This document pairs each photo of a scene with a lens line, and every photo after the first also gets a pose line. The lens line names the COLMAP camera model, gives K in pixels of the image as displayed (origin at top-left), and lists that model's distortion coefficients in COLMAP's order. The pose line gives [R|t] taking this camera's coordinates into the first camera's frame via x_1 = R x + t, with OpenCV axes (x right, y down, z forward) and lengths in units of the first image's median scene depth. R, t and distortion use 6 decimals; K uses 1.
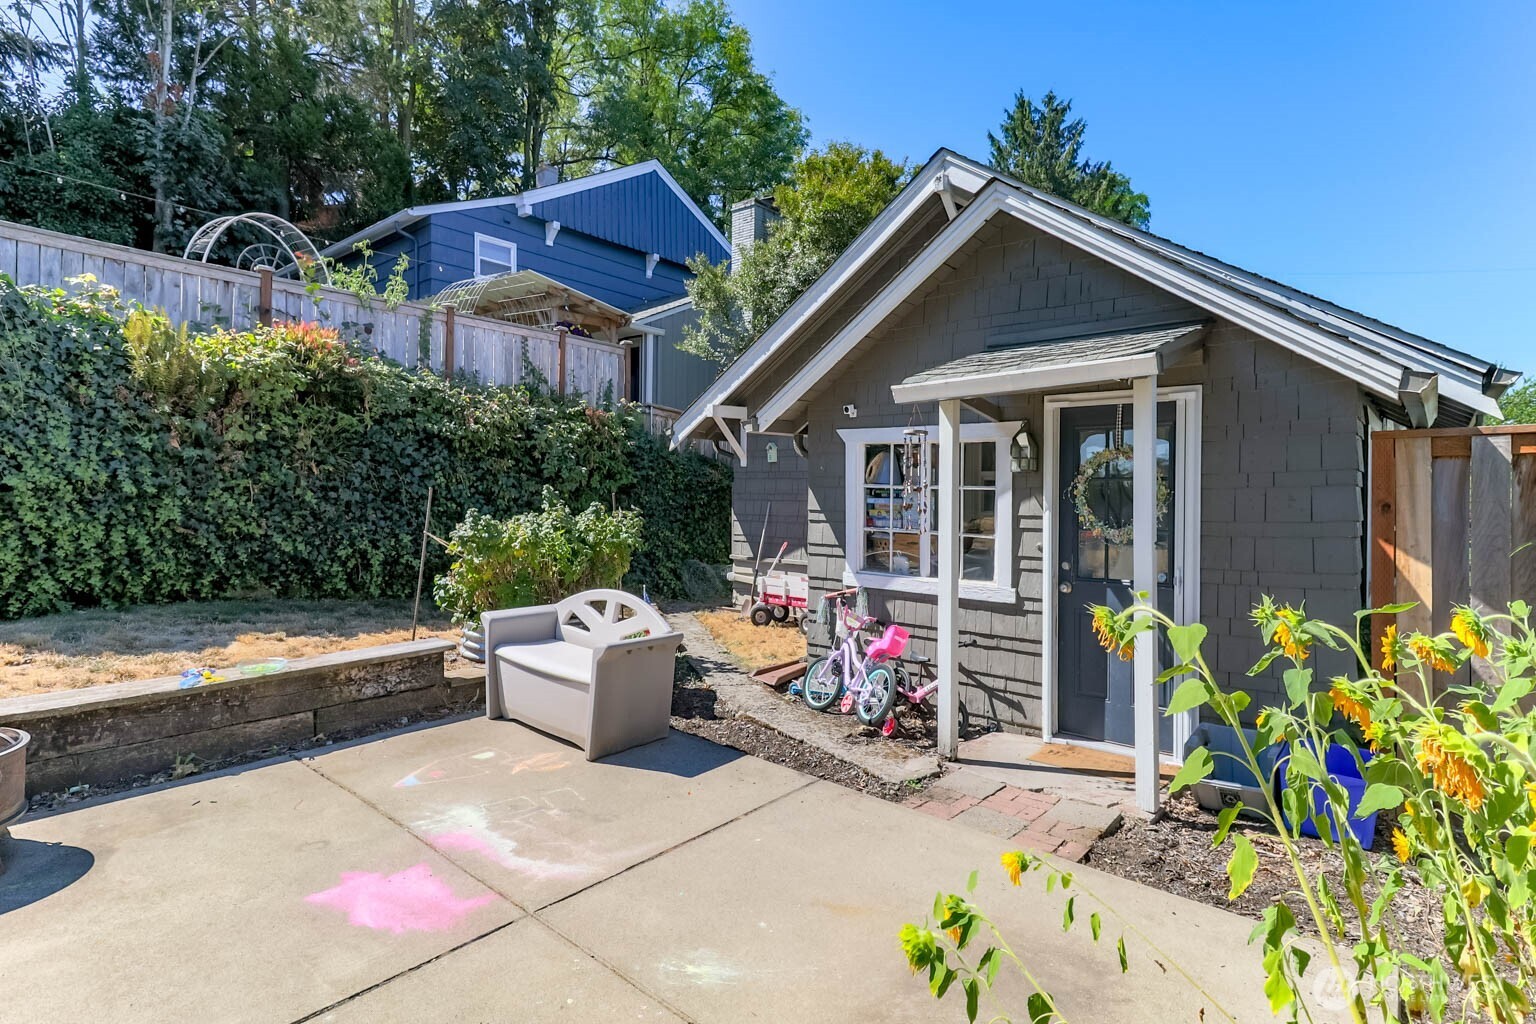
lens RADIAL K [[775.6, 0, 768.0], [0, 775.6, 512.0], [0, 0, 1]] dist [0.023636, 0.002066]
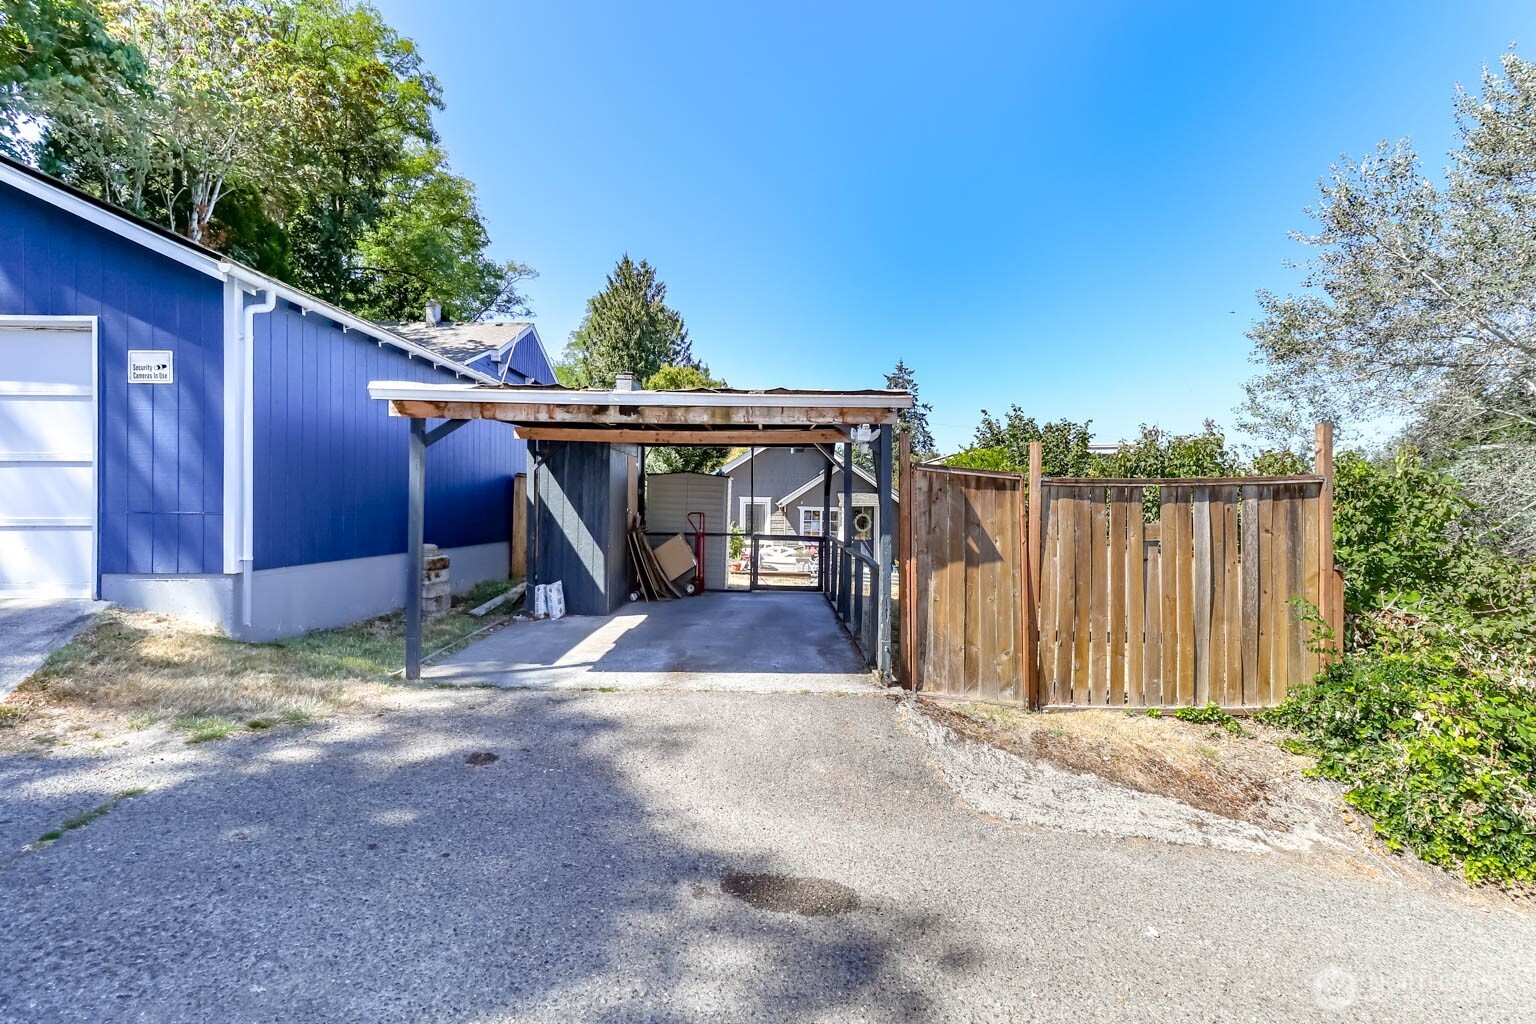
lens RADIAL K [[715.7, 0, 758.4], [0, 715.7, 513.4], [0, 0, 1]] dist [0.016003, 0.001199]
pose [[0.772338, -0.007455, 0.635168, -1.712466], [0.009047, 0.999959, 0.000736, -0.053769], [-0.635147, 0.005177, 0.772374, -1.231905]]
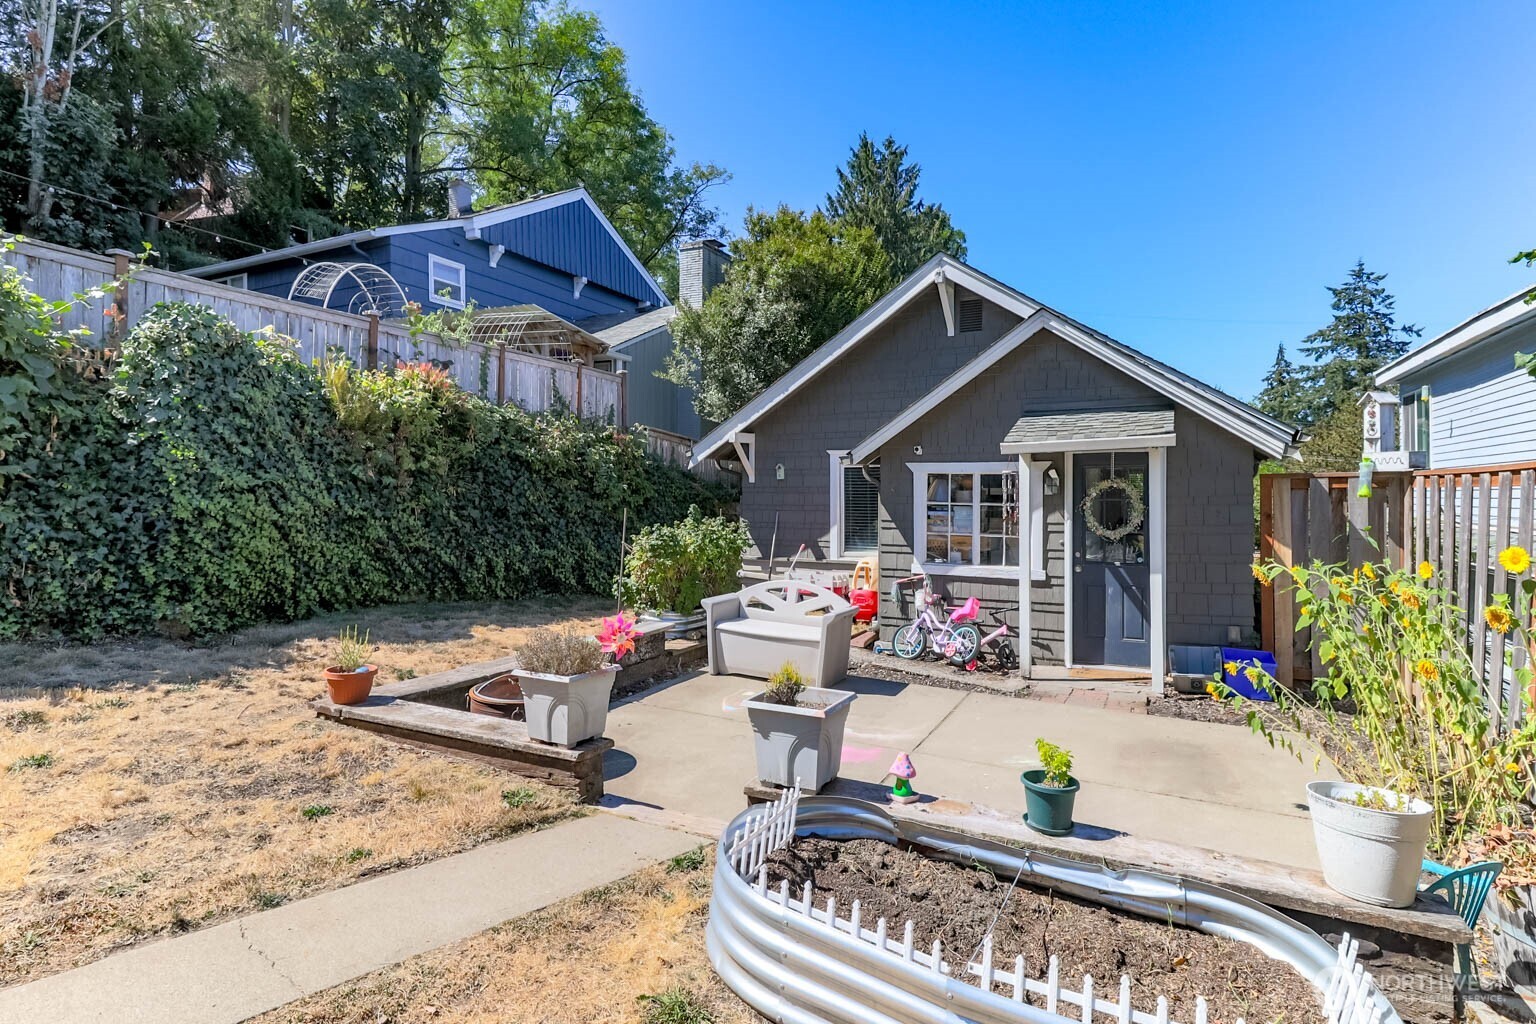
lens RADIAL K [[779.1, 0, 763.7], [0, 779.1, 516.8], [0, 0, 1]] dist [0.023434, -0.000665]
pose [[0.973345, -0.016055, 0.228783, -0.343517], [0.014707, 0.999863, 0.007596, -0.016408], [-0.228874, -0.004029, 0.973448, -0.222944]]
